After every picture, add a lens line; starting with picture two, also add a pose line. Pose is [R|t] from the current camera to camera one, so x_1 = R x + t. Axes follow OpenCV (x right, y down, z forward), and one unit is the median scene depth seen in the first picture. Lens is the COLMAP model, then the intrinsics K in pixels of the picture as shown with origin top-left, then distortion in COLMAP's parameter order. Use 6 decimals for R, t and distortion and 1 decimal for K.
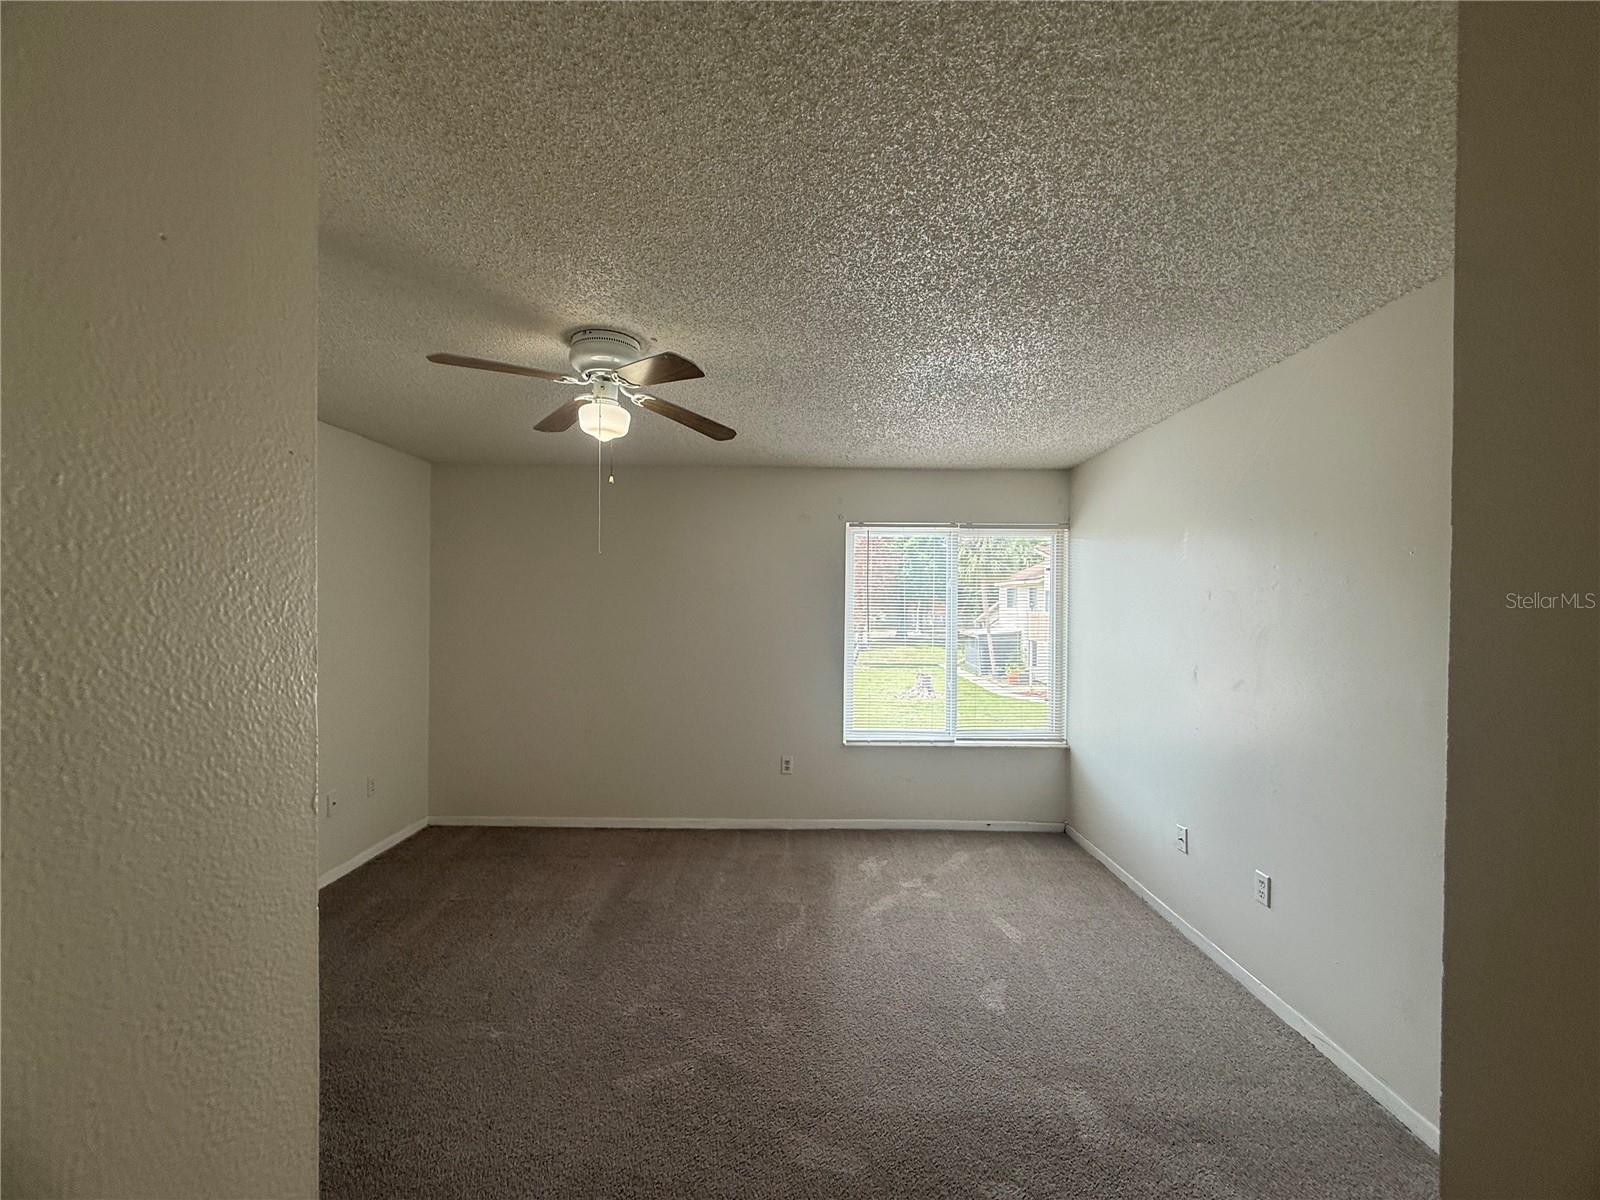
lens RADIAL K [[636.9, 0, 797.8], [0, 636.9, 599.3], [0, 0, 1]] dist [0.000984, -0.000122]
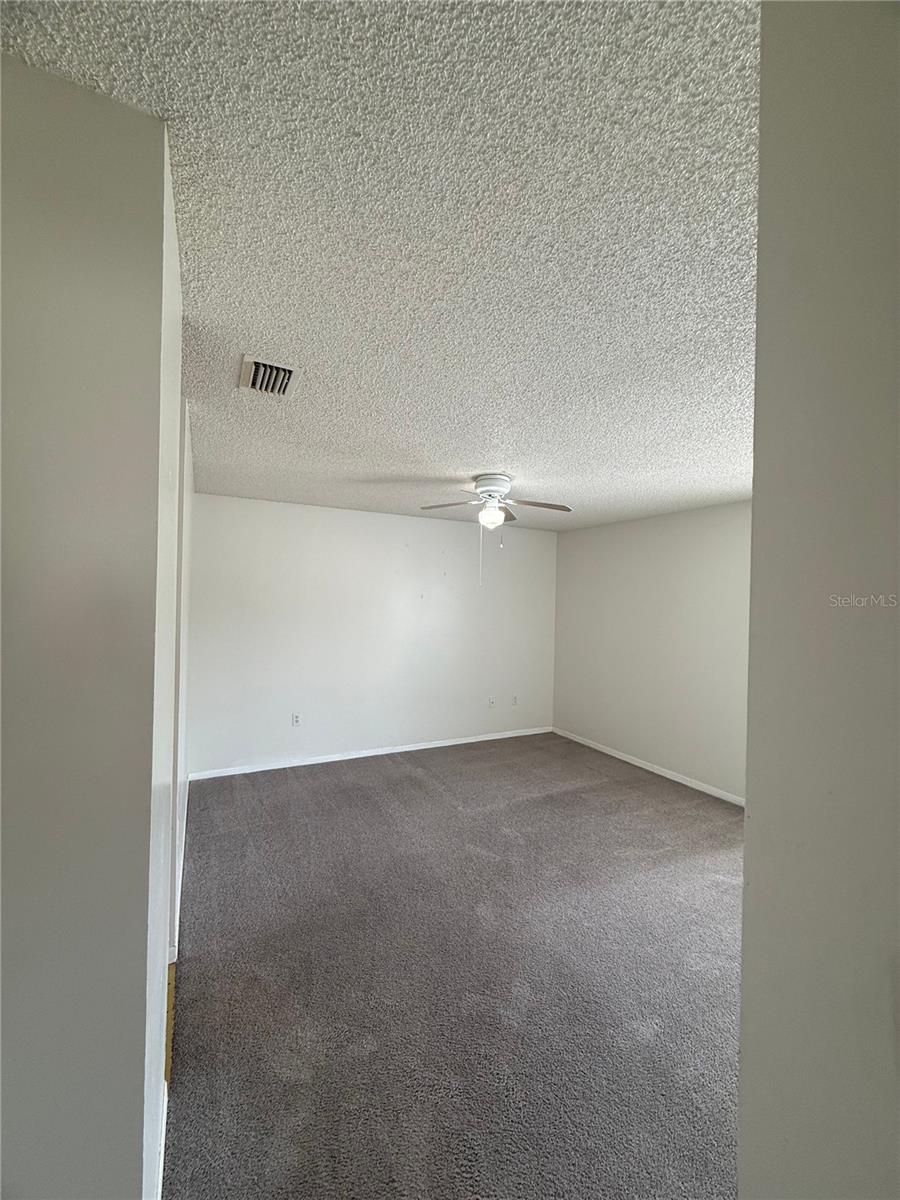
lens RADIAL K [[477.7, 0, 447.6], [0, 477.7, 601.3], [0, 0, 1]] dist [0.000984, -0.000122]
pose [[0.462760, 0.005717, -0.886465, 0.567657], [-0.015673, 0.999876, -0.001734, -0.011117], [0.886345, 0.014695, 0.462792, 0.119559]]
